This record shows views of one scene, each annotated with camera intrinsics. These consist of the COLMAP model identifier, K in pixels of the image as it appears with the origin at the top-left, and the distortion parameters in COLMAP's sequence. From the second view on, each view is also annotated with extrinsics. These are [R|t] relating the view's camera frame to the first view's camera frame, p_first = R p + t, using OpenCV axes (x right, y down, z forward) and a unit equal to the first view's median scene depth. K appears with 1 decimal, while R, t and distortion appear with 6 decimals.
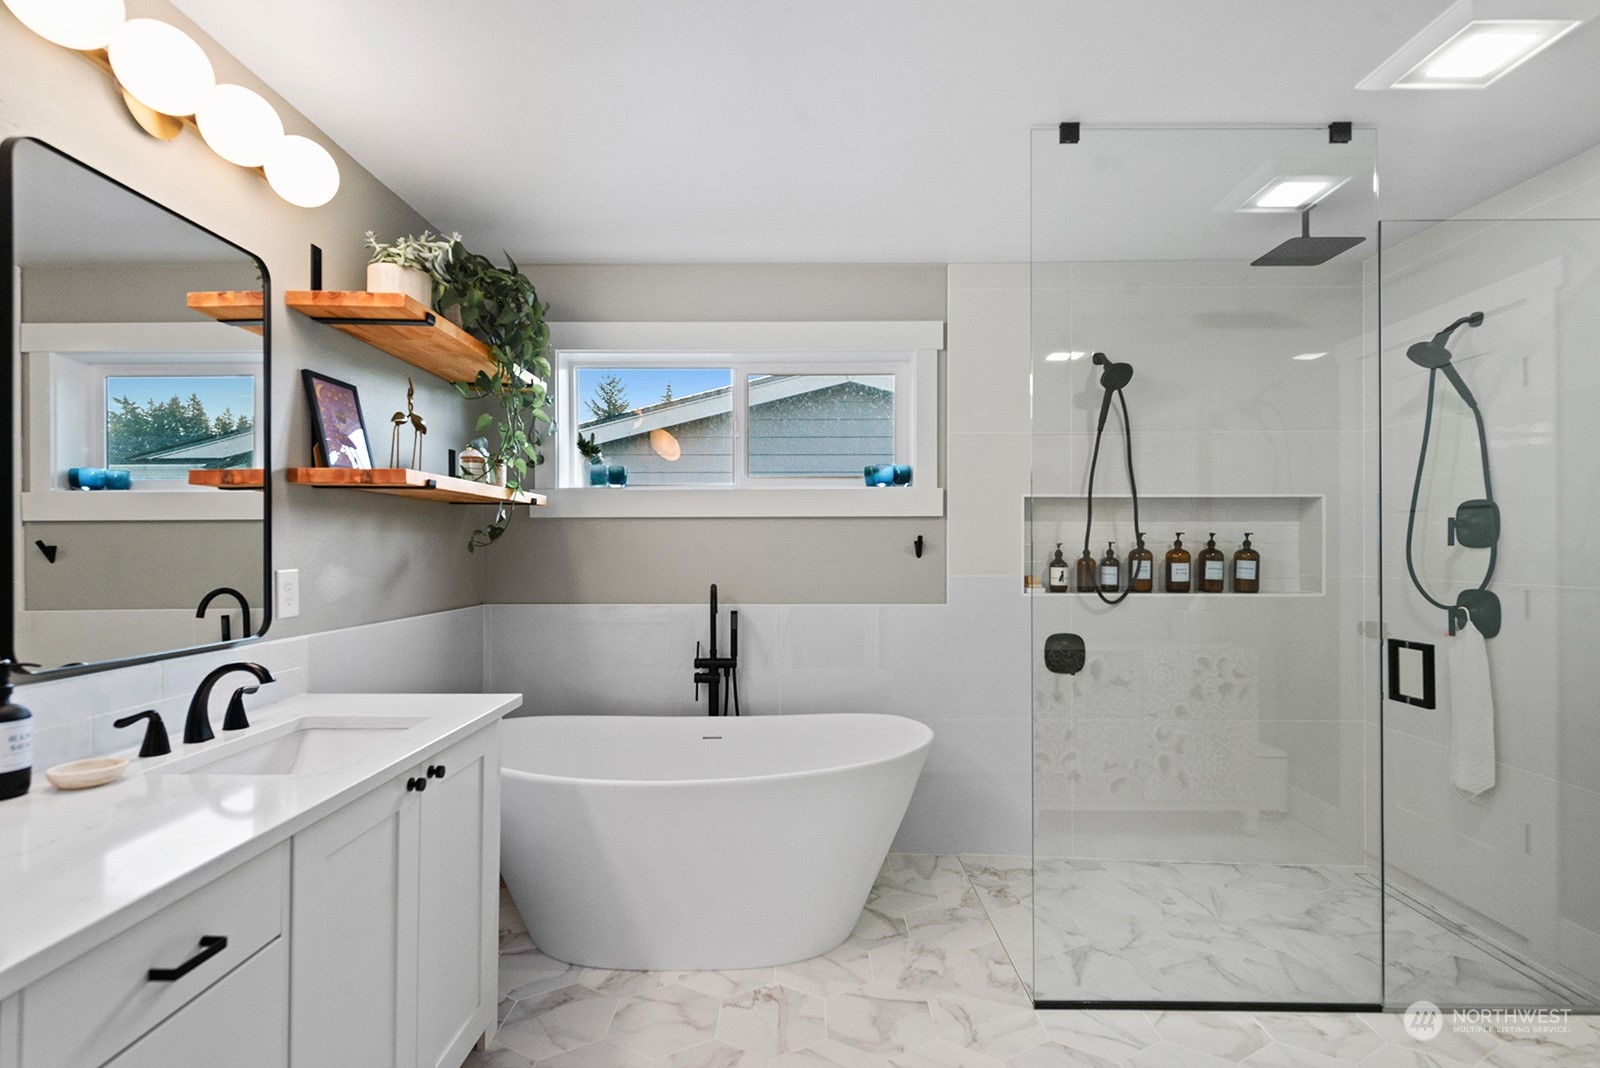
lens RADIAL K [[738.4, 0, 800.8], [0, 738.4, 540.5], [0, 0, 1]] dist [0.003971, -0.002506]
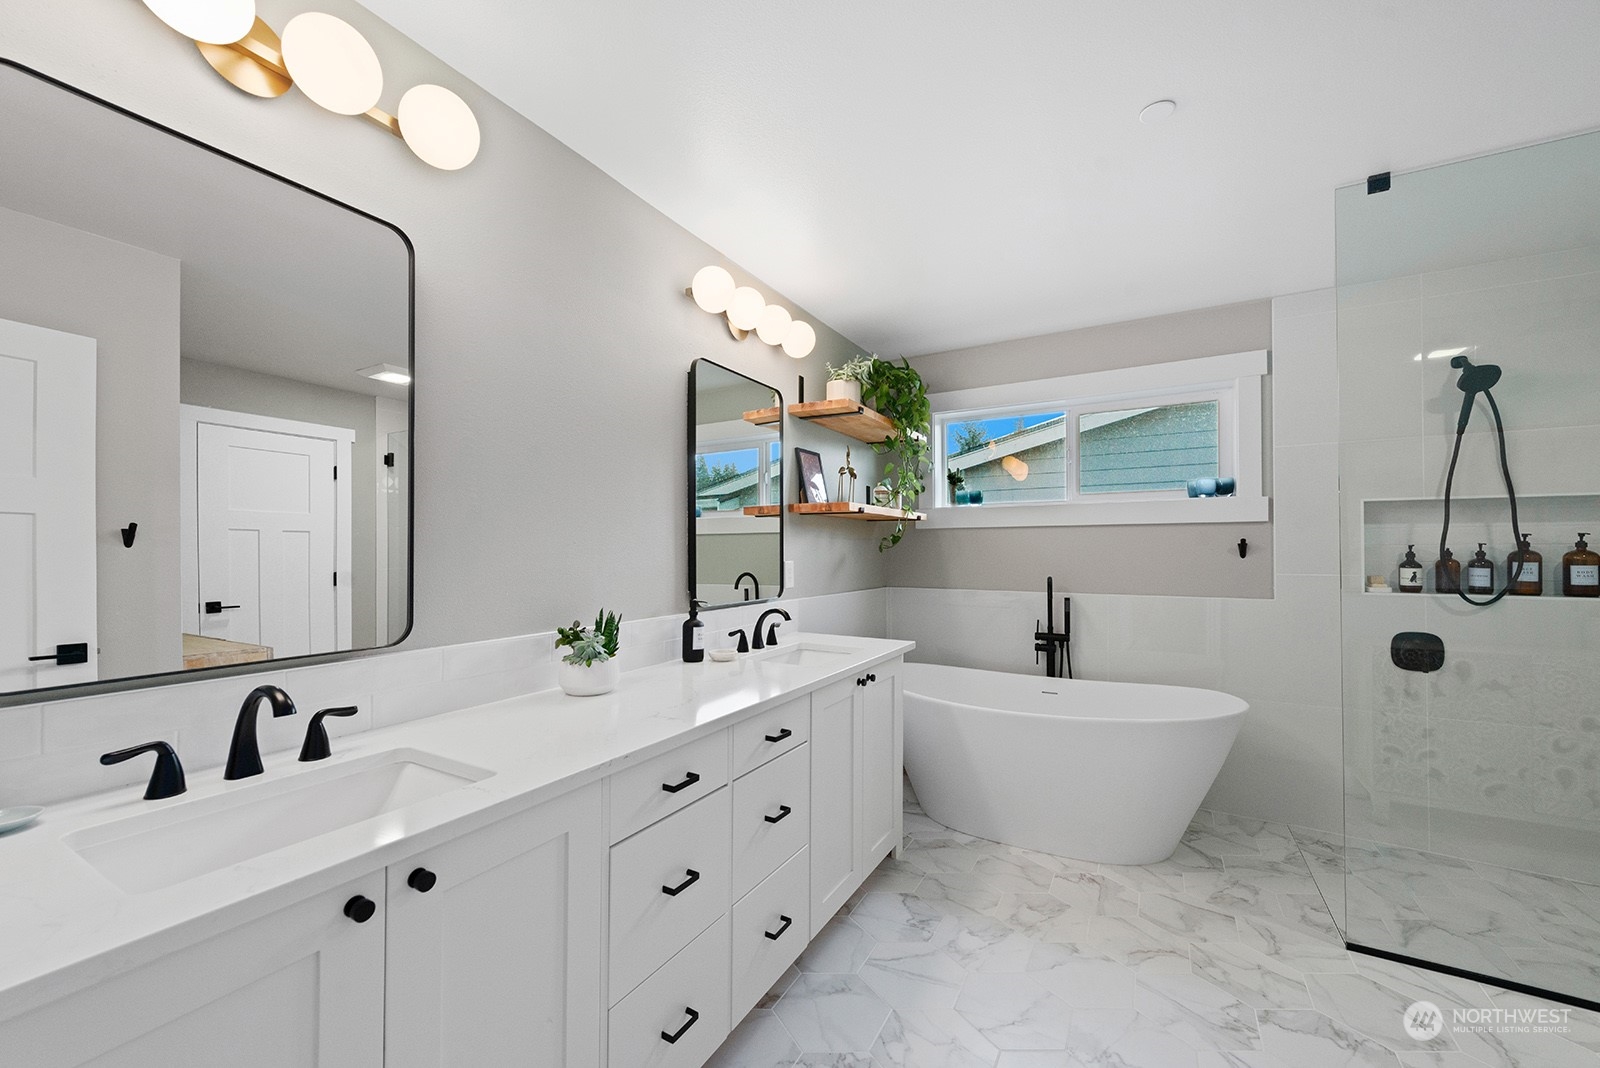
lens RADIAL K [[622.2, 0, 795.6], [0, 622.2, 541.2], [0, 0, 1]] dist [0.012039, -0.000889]
pose [[0.864753, -0.006570, -0.502154, 0.057389], [0.003427, 0.999968, -0.007181, 0.002188], [0.502185, 0.004488, 0.864748, -0.229564]]
